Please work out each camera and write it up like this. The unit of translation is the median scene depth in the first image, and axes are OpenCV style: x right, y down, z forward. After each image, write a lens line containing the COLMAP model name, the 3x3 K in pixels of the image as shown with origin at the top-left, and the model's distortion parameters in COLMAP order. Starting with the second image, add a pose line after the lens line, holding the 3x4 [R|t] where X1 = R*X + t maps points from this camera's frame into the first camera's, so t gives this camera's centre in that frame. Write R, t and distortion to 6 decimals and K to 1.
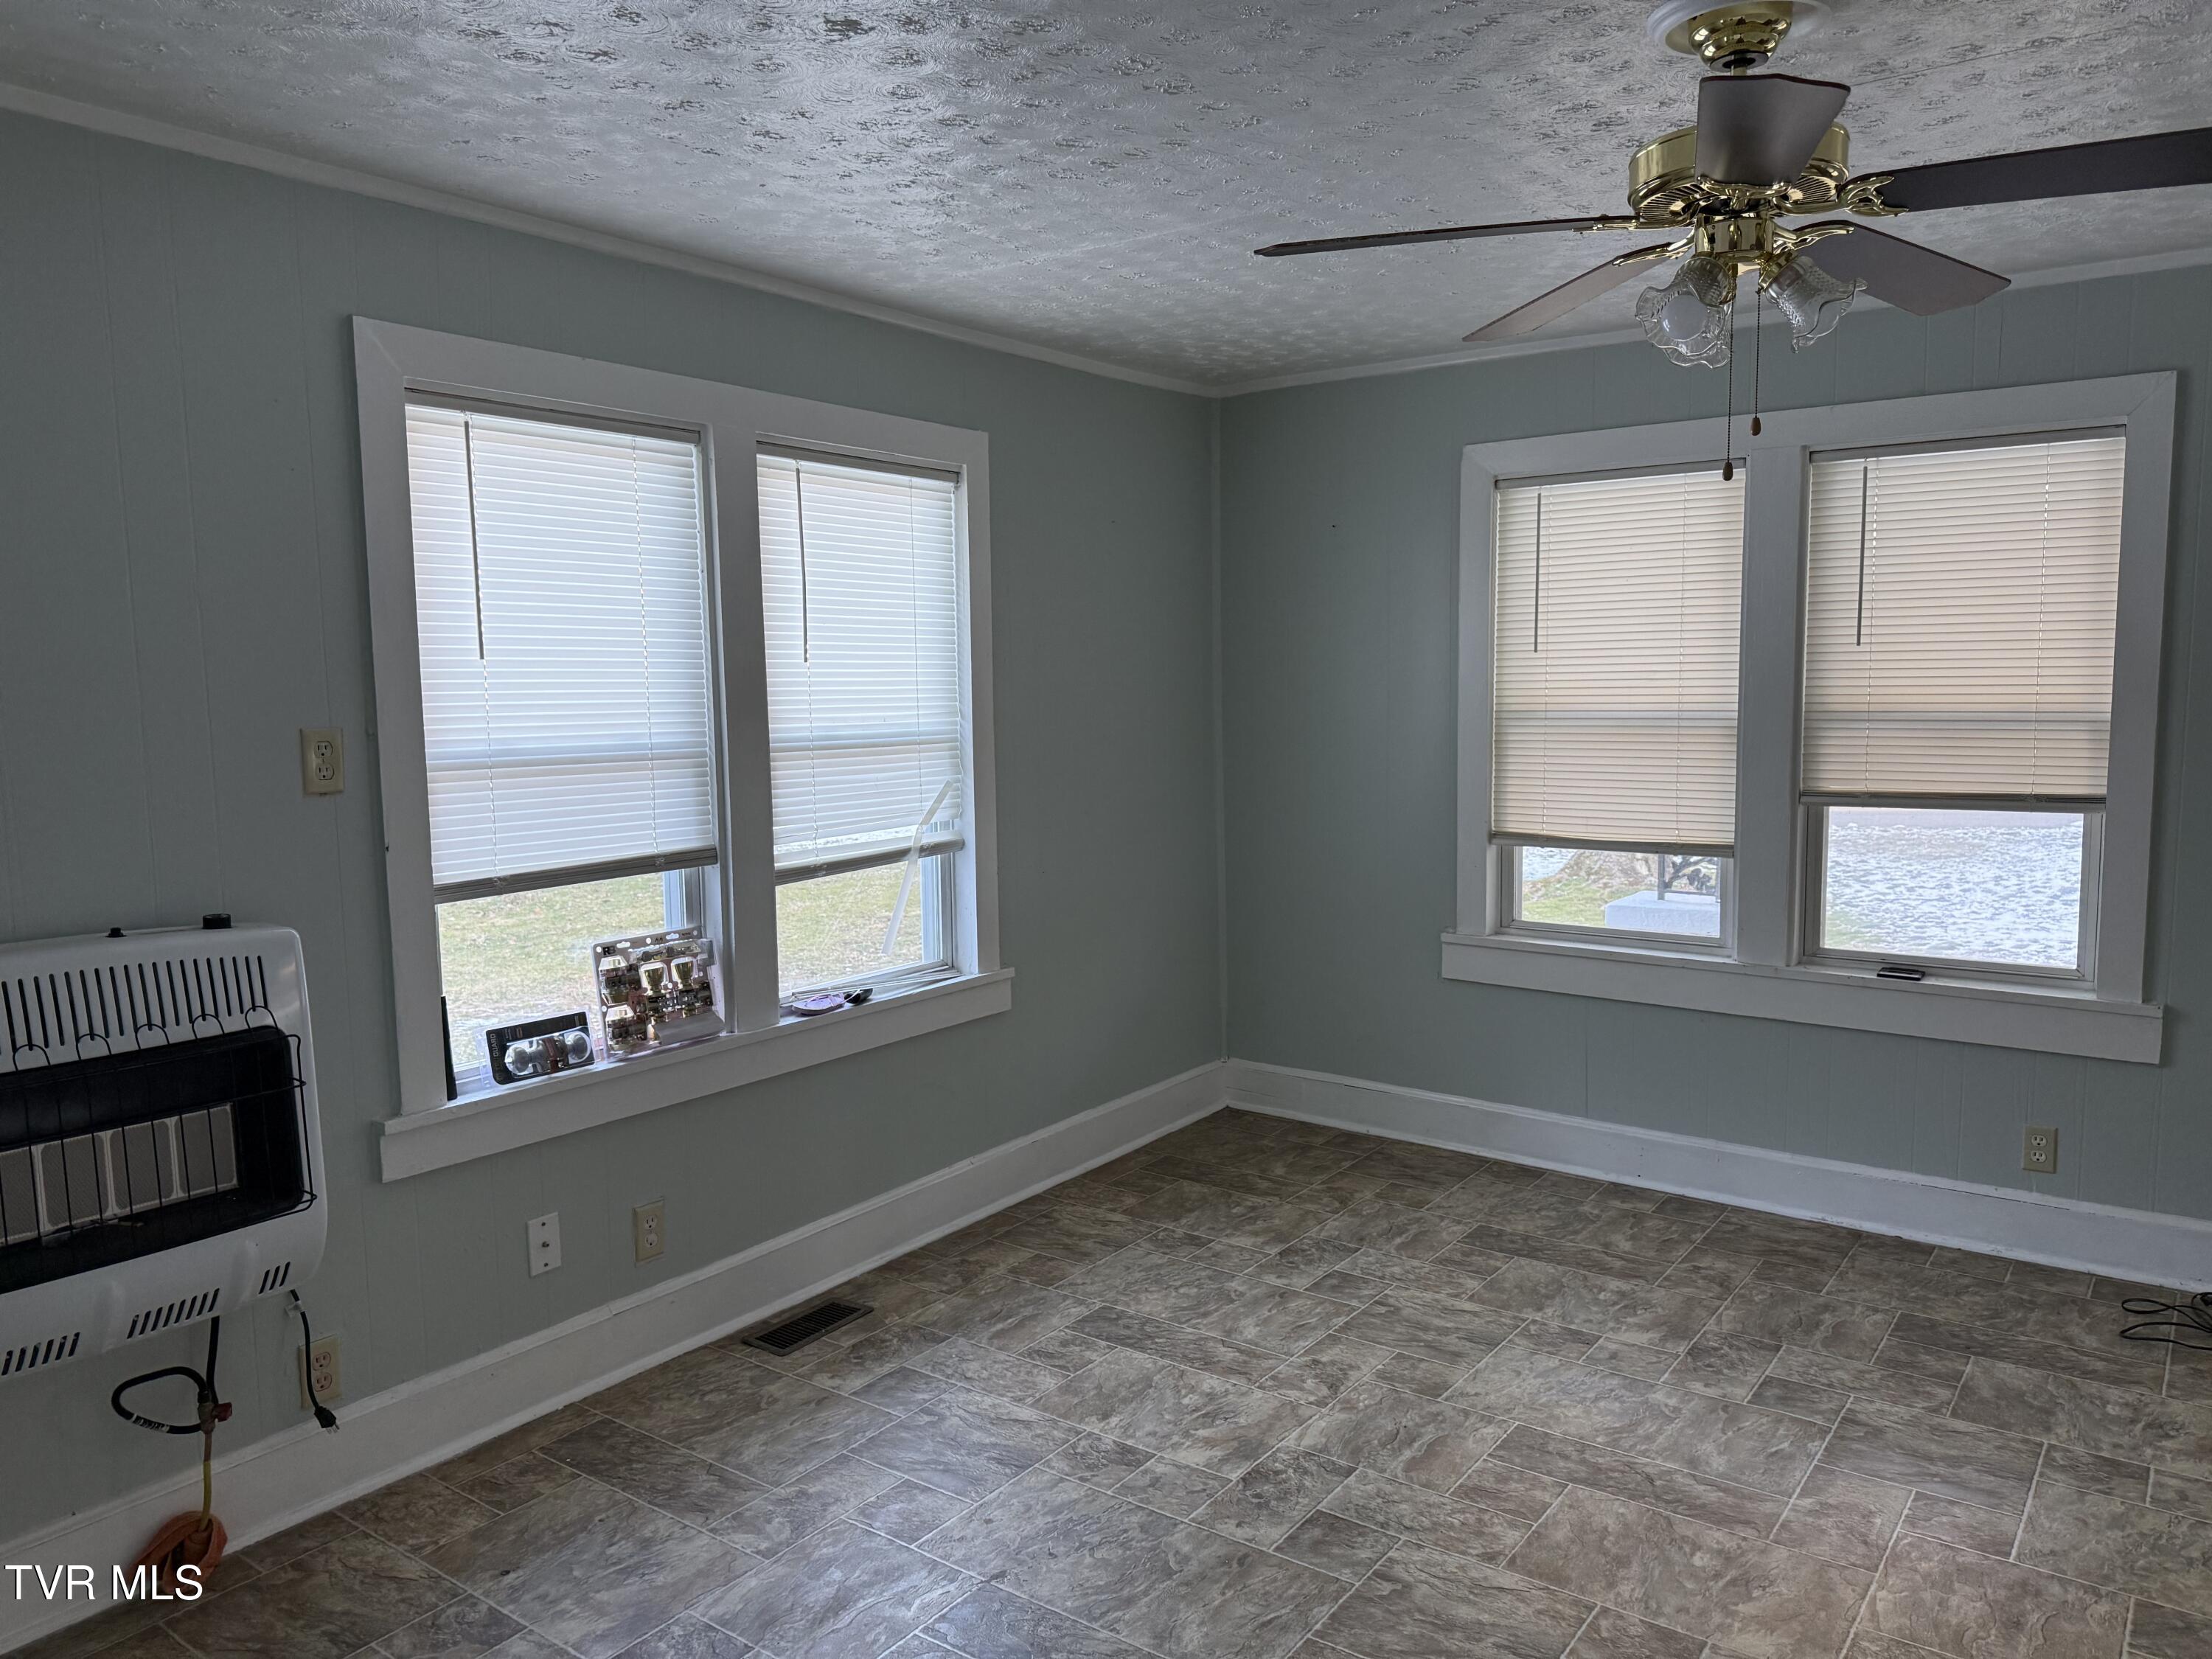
lens RADIAL K [[1564.4, 0, 1106.1], [0, 1564.4, 834.6], [0, 0, 1]] dist [0.007199, -0.002718]
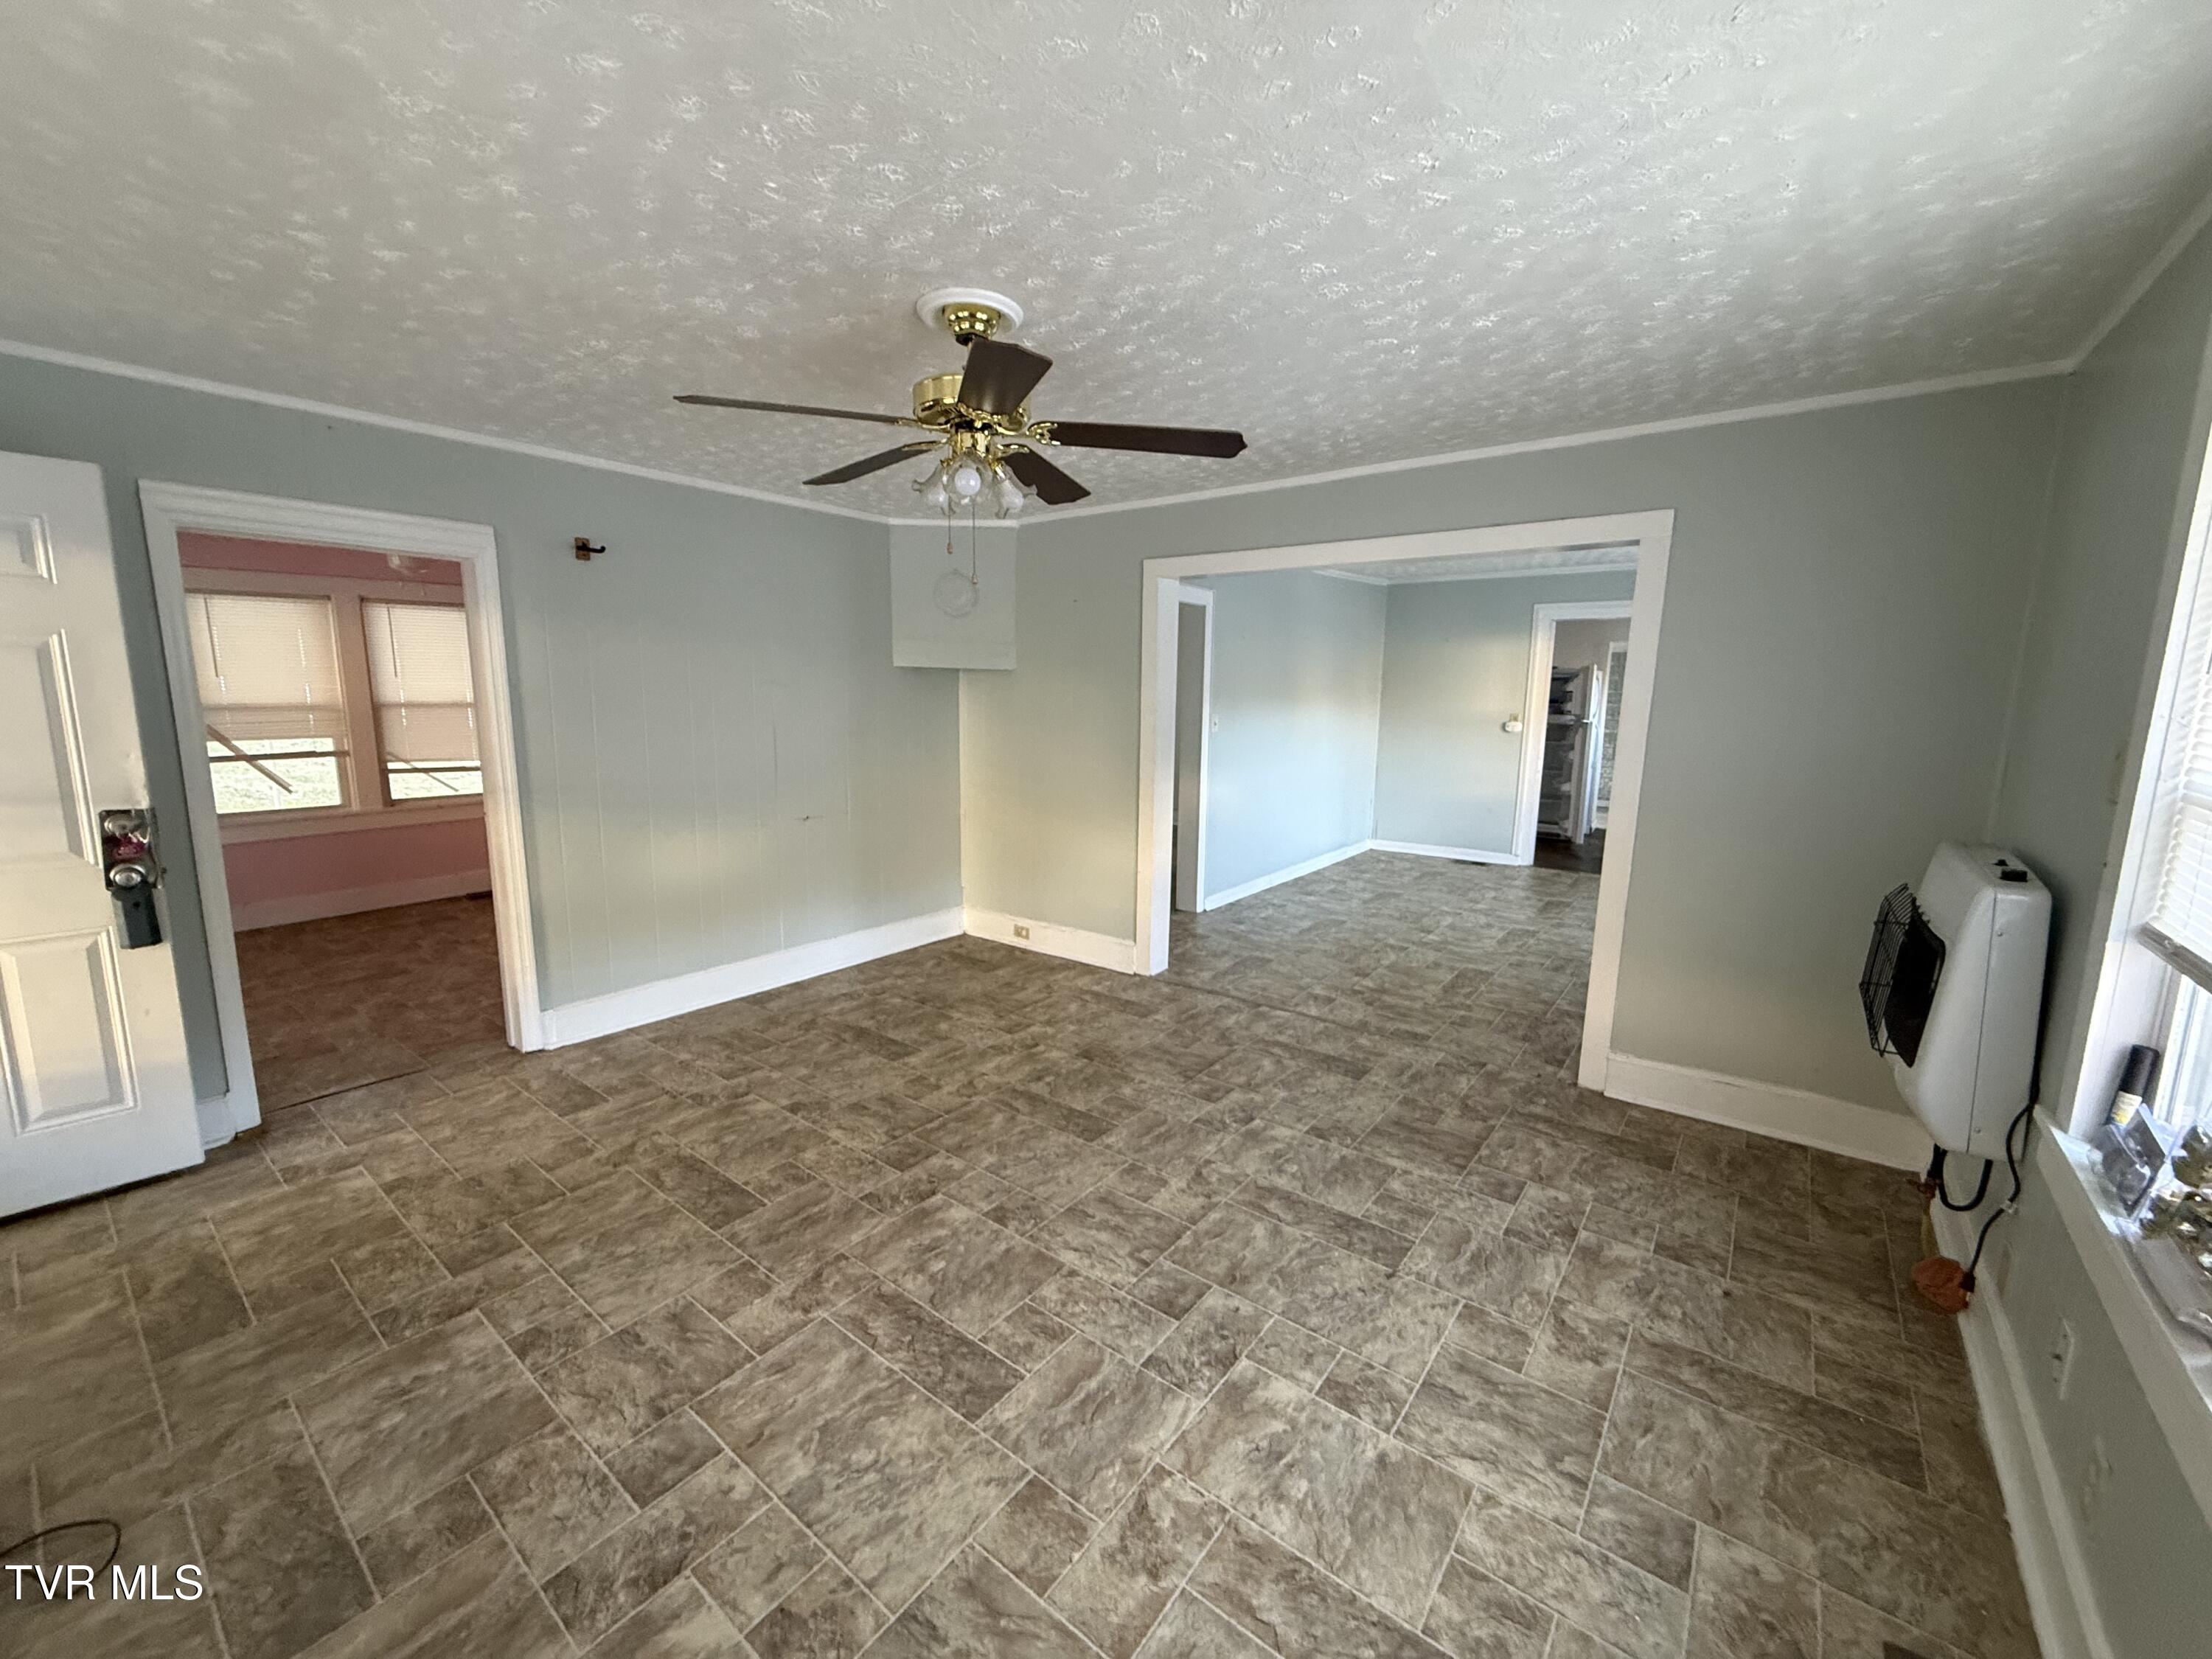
lens RADIAL K [[875.3, 0, 1107.1], [0, 875.3, 828.0], [0, 0, 1]] dist [0.011352, 0.000310]
pose [[-0.999658, 0.000751, 0.026131, 0.166280], [0.007625, 0.964495, 0.263991, -0.165650], [-0.025005, 0.264100, -0.964171, 1.519515]]
